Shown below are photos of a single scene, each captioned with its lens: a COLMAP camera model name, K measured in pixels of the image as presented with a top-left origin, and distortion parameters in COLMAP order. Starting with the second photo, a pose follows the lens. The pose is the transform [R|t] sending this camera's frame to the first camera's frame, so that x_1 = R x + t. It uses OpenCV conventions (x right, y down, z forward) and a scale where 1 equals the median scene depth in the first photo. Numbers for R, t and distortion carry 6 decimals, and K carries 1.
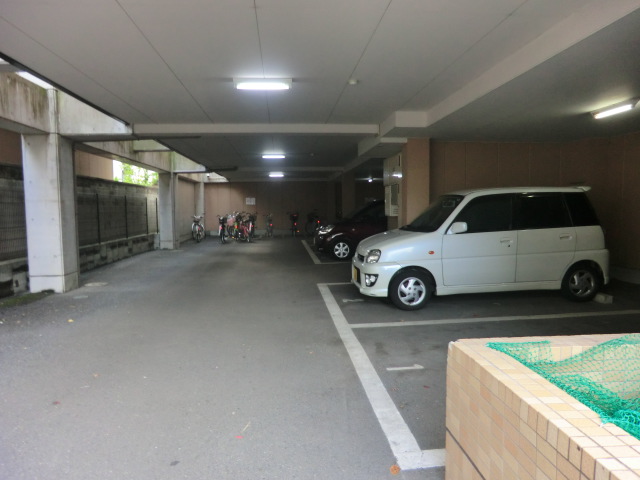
lens RADIAL K [[466.6, 0, 317.3], [0, 466.6, 240.9], [0, 0, 1]] dist [-0.065443, 0.048462]
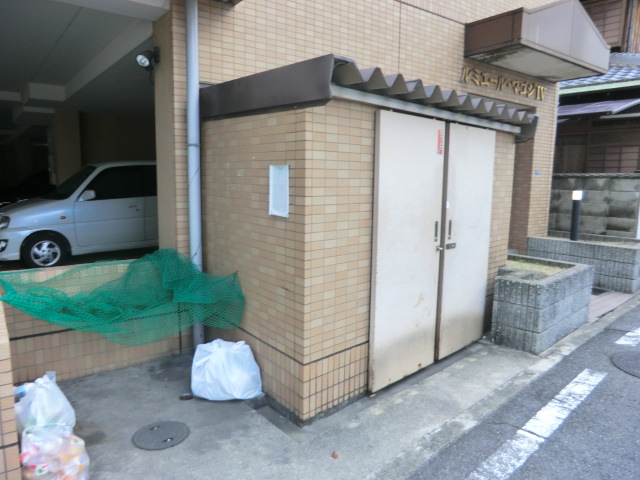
lens RADIAL K [[466.6, 0, 322.1], [0, 466.6, 239.5], [0, 0, 1]] dist [-0.065443, 0.048462]
pose [[0.839220, -0.051917, 0.541308, 0.147263], [0.016097, 0.997368, 0.070701, 0.008363], [-0.543554, -0.050620, 0.837846, -0.233585]]
